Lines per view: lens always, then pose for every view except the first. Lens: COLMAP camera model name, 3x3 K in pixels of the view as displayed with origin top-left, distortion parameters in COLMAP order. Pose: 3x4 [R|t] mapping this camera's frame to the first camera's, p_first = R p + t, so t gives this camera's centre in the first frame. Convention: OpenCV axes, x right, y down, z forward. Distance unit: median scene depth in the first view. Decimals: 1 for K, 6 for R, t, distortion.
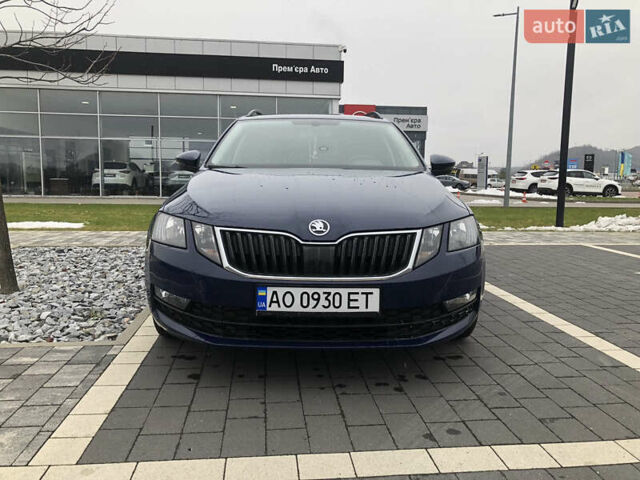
lens RADIAL K [[520.1, 0, 322.1], [0, 520.1, 237.8], [0, 0, 1]] dist [0.078410, -0.130996]
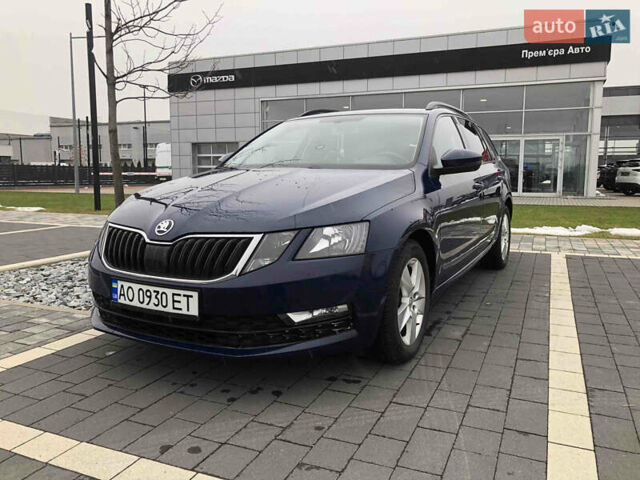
lens RADIAL K [[520.6, 0, 321.8], [0, 520.6, 239.4], [0, 0, 1]] dist [0.024222, -0.000211]
pose [[0.865806, 0.052620, -0.497605, 0.772132], [-0.047624, 0.998607, 0.022736, -0.034660], [0.498108, 0.004013, 0.867106, 0.258323]]
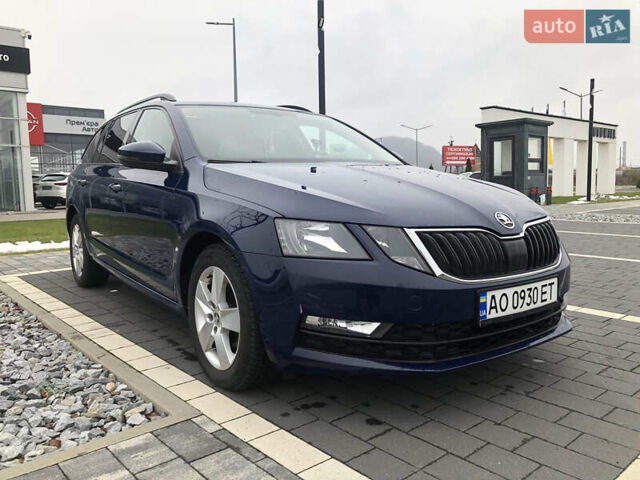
lens RADIAL K [[520.6, 0, 321.8], [0, 520.6, 239.4], [0, 0, 1]] dist [0.024222, -0.000211]
pose [[0.820648, -0.086416, 0.564862, -0.786488], [0.091710, 0.995603, 0.019074, -0.033089], [-0.564027, 0.036150, 0.824965, 0.419973]]
